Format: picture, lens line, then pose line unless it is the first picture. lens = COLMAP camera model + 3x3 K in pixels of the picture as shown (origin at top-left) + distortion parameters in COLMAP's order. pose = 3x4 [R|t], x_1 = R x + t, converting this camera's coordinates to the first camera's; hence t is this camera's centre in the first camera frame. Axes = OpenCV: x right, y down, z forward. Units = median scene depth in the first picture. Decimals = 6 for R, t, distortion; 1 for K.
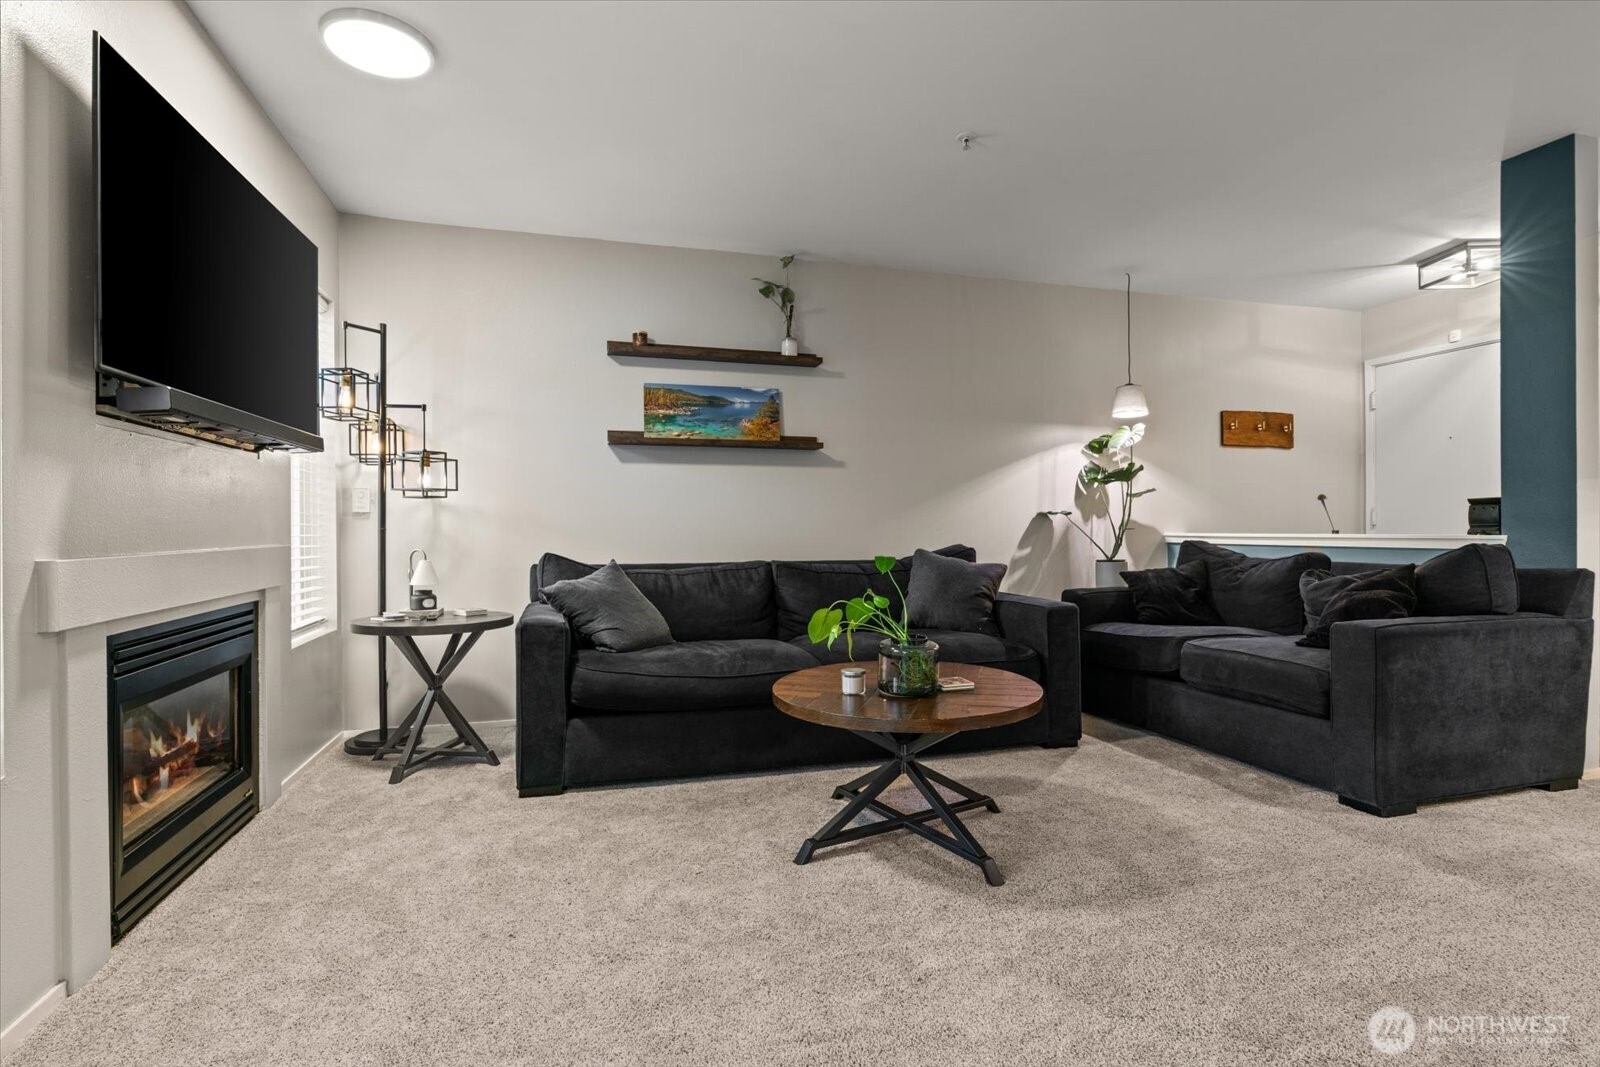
lens RADIAL K [[791.9, 0, 799.2], [0, 791.9, 527.6], [0, 0, 1]] dist [-0.004288, 0.001650]
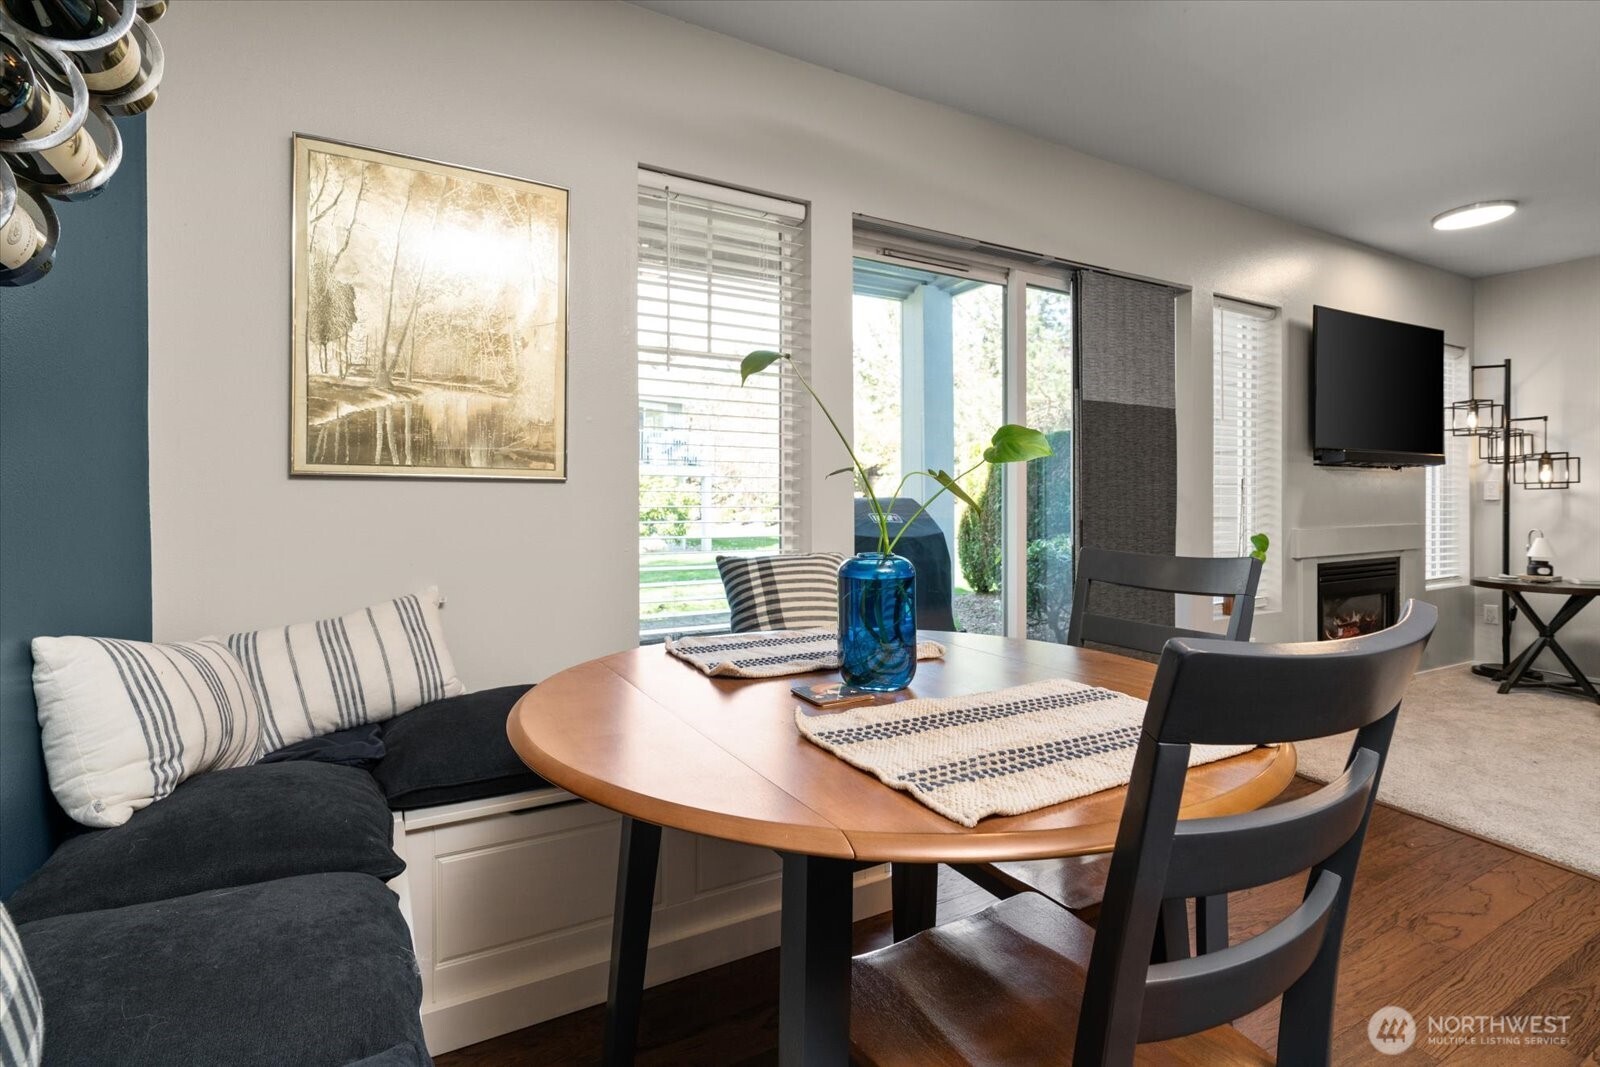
lens RADIAL K [[791.9, 0, 761.2], [0, 791.9, 505.2], [0, 0, 1]] dist [-0.004288, 0.001650]
pose [[0.242214, 0.010150, -0.970170, 0.467551], [0.000031, 0.999945, 0.010469, -0.025464], [0.970223, -0.002565, 0.242200, -0.548581]]
